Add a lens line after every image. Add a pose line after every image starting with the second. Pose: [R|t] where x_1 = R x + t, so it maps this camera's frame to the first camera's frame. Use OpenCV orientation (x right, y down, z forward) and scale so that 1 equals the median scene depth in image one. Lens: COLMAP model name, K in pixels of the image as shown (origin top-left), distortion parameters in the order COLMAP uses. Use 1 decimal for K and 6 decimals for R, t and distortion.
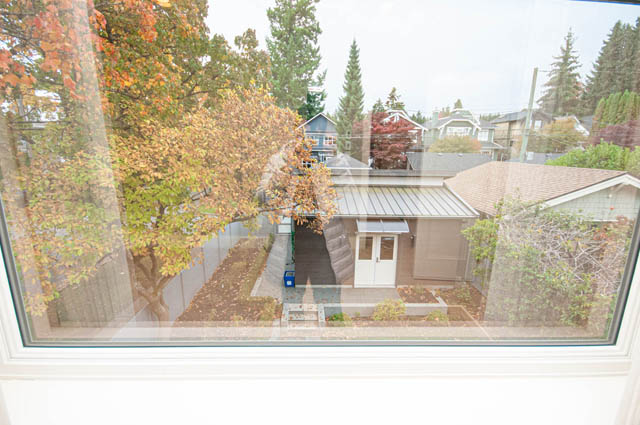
lens RADIAL K [[286.4, 0, 319.8], [0, 286.4, 216.8], [0, 0, 1]] dist [-0.000374, -0.000225]
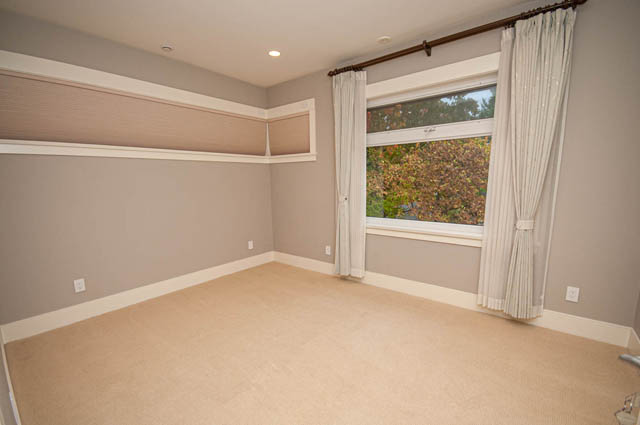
lens RADIAL K [[286.4, 0, 319.8], [0, 286.4, 216.8], [0, 0, 1]] dist [-0.000374, -0.000225]
pose [[0.756289, 0.062437, -0.651251, 0.227022], [-0.122194, 0.991400, -0.046854, 0.108782], [0.642725, 0.115014, 0.757414, -0.463343]]
